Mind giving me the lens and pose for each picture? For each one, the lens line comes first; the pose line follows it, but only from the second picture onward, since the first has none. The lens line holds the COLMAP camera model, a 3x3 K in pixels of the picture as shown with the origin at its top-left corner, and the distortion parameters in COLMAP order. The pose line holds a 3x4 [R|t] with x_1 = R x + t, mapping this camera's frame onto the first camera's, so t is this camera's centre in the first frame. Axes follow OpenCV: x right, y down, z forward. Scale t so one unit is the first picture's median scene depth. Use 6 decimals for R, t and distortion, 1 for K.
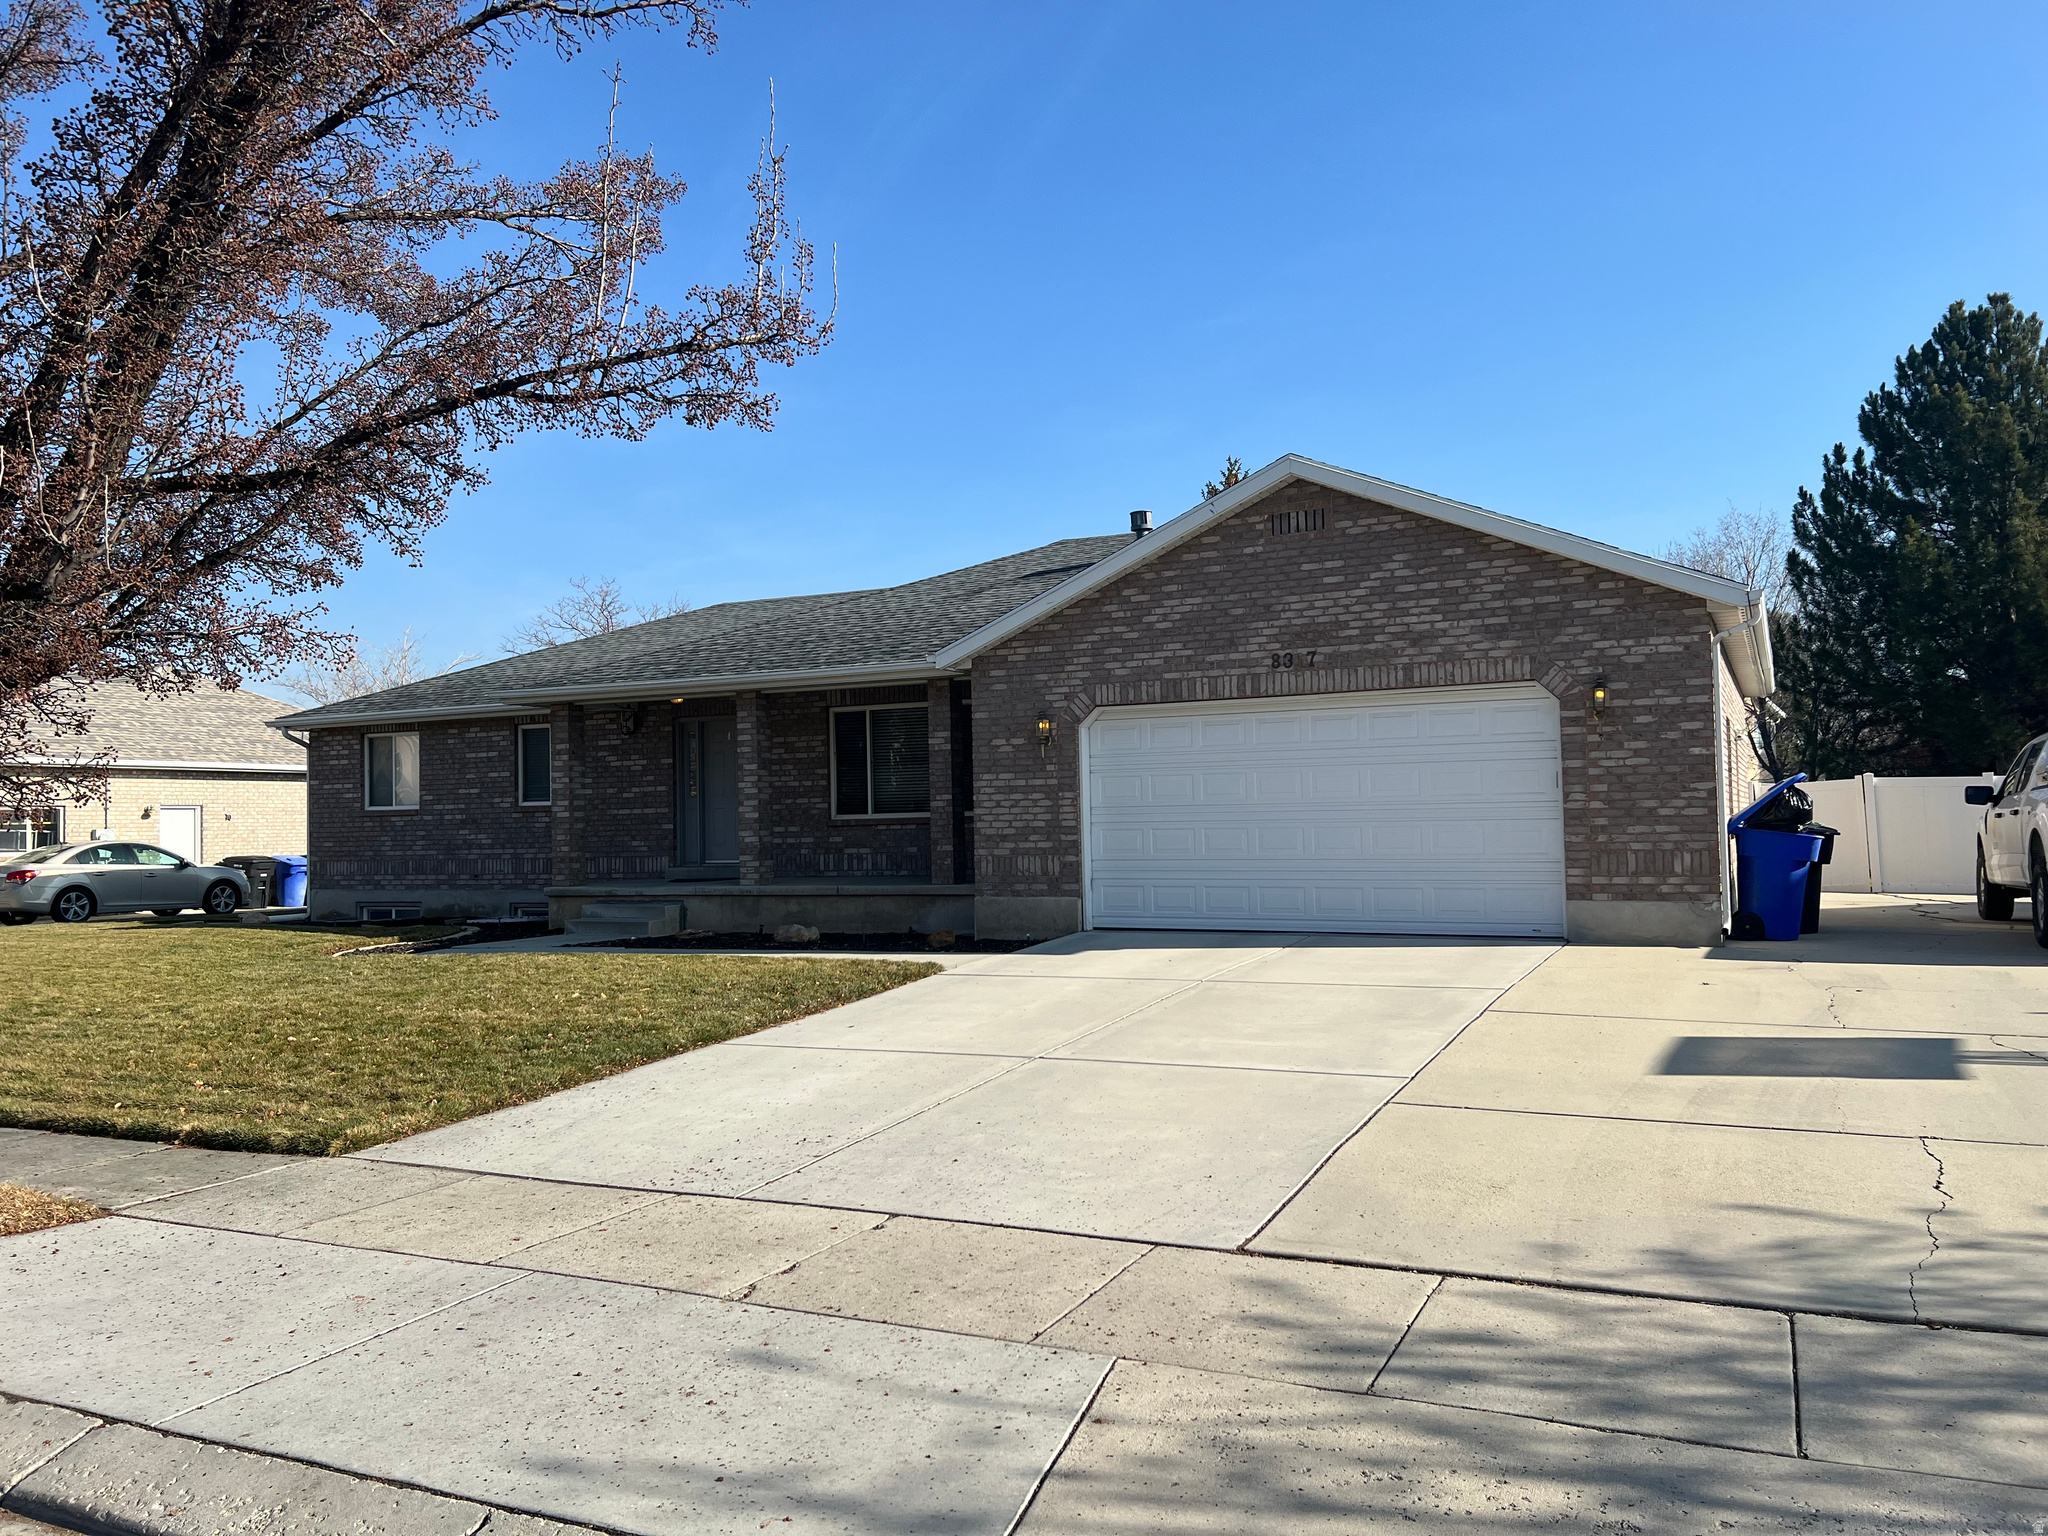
lens RADIAL K [[1531.8, 0, 1039.3], [0, 1531.8, 764.7], [0, 0, 1]] dist [0.044348, -0.043580]
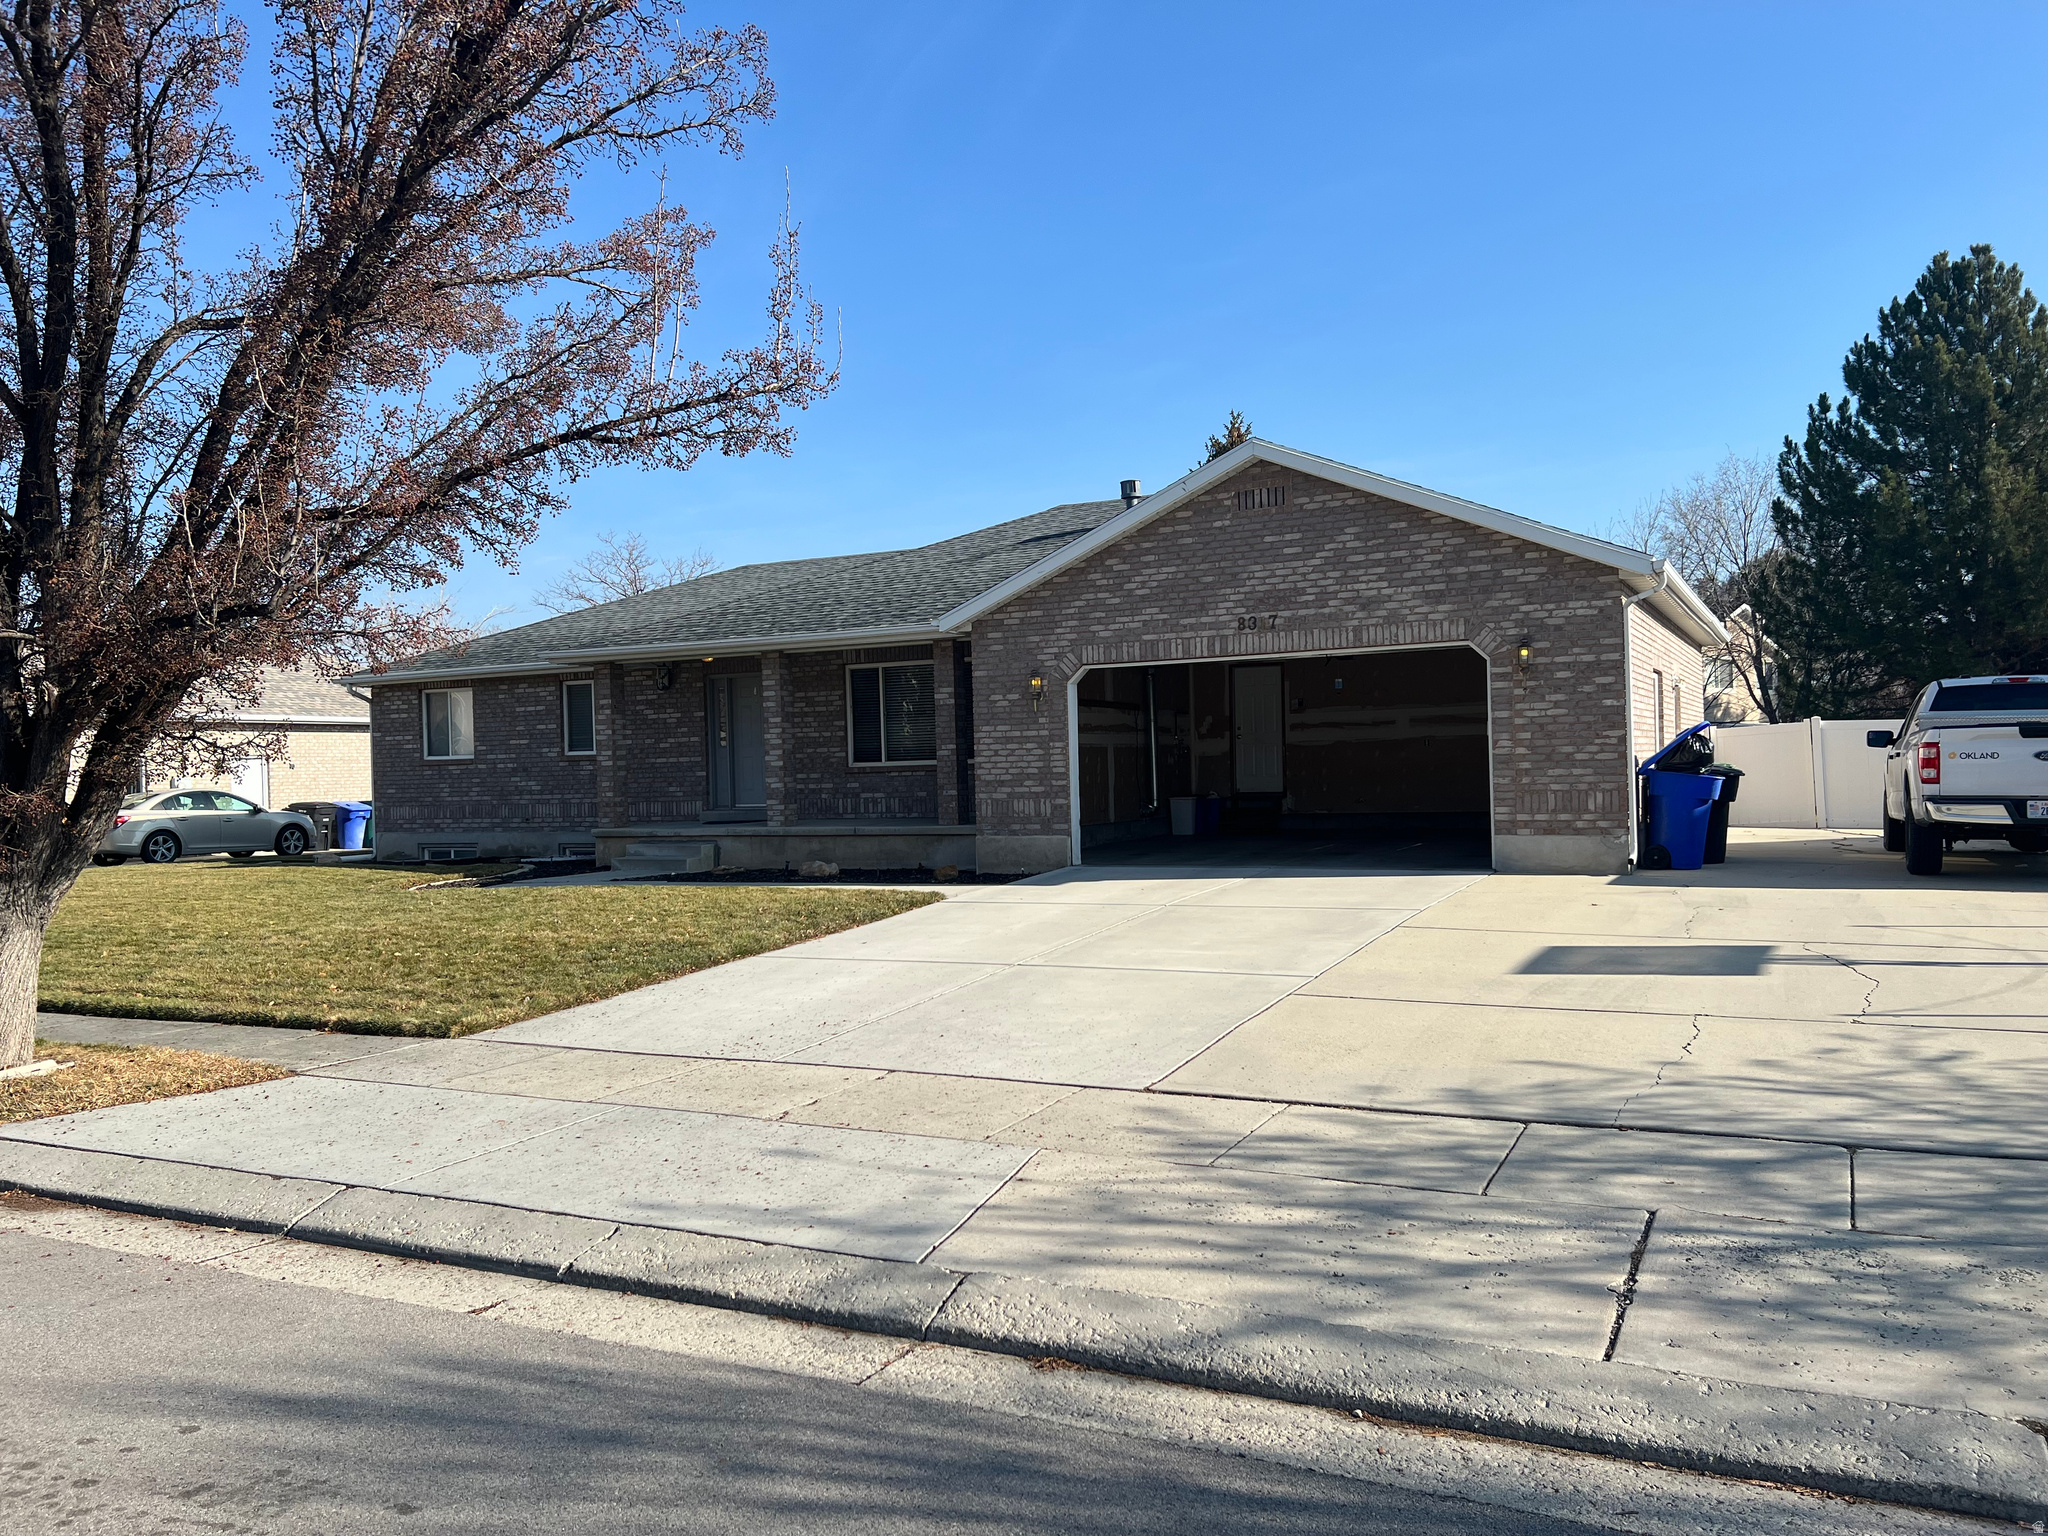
lens RADIAL K [[1550.0, 0, 1024.0], [0, 1550.0, 768.0], [0, 0, 1]] dist [0.054137, -0.064100]
pose [[0.999646, -0.005830, -0.025944, 0.025951], [0.006855, 0.999192, 0.039592, -0.008829], [0.025692, -0.039756, 0.998879, -0.149126]]
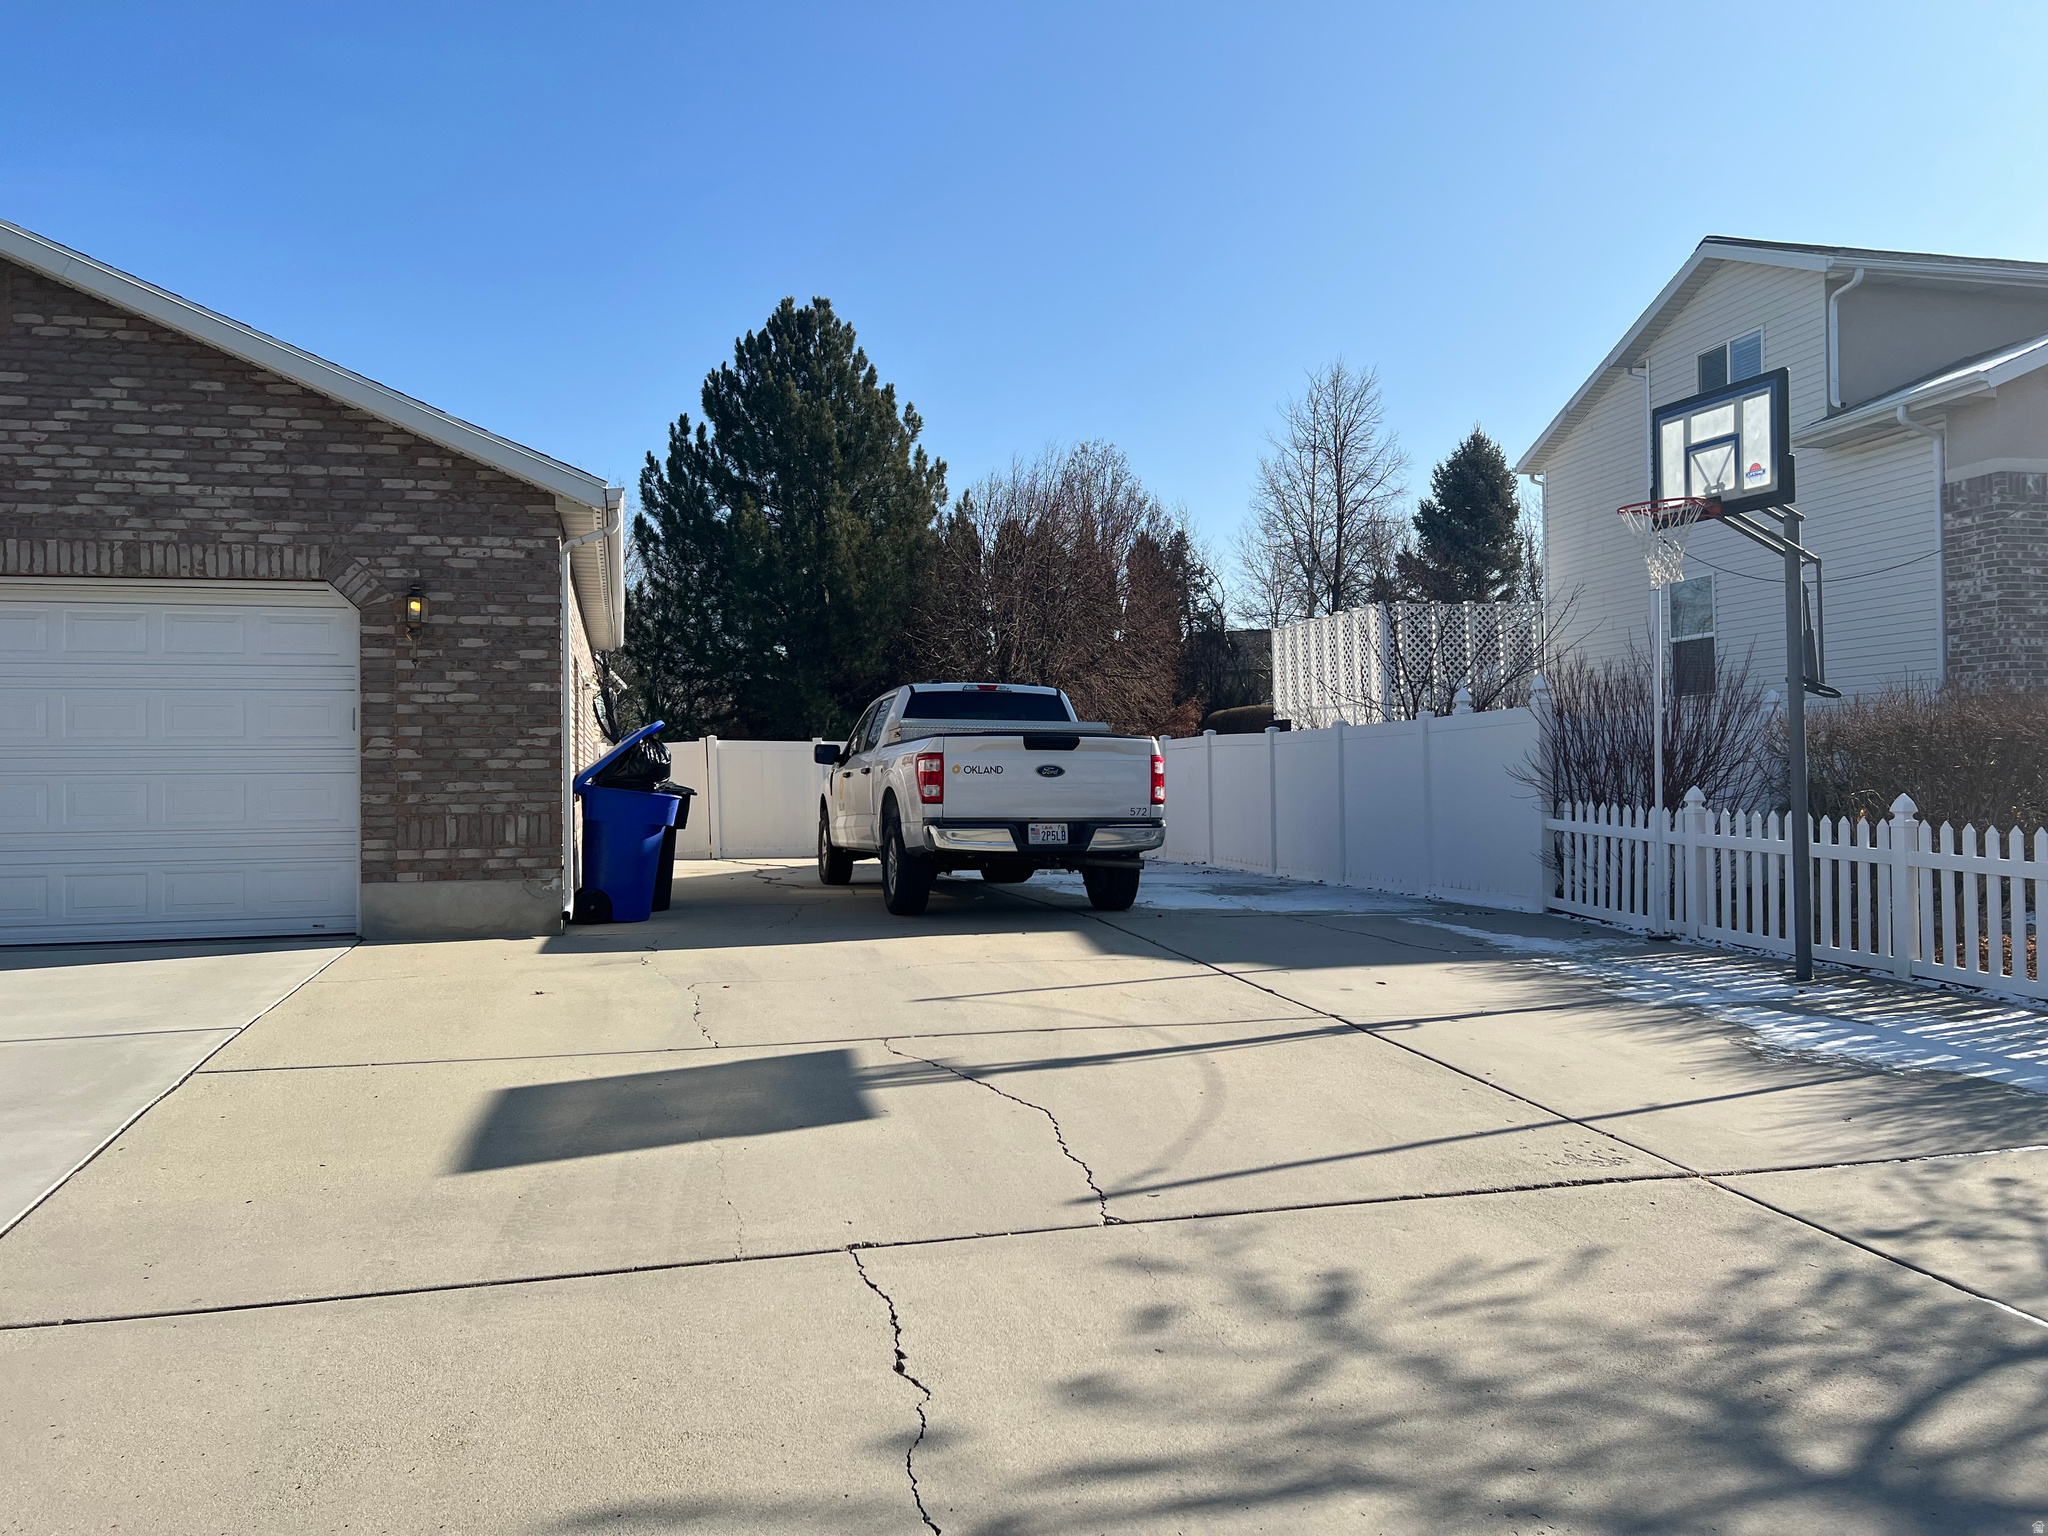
lens RADIAL K [[1518.1, 0, 1024.8], [0, 1518.1, 745.7], [0, 0, 1]] dist [0.050277, -0.077770]
pose [[0.757904, 0.024564, 0.651903, 0.104155], [-0.026967, 0.999616, -0.006314, 0.018271], [-0.651808, -0.012794, 0.758276, 0.238797]]
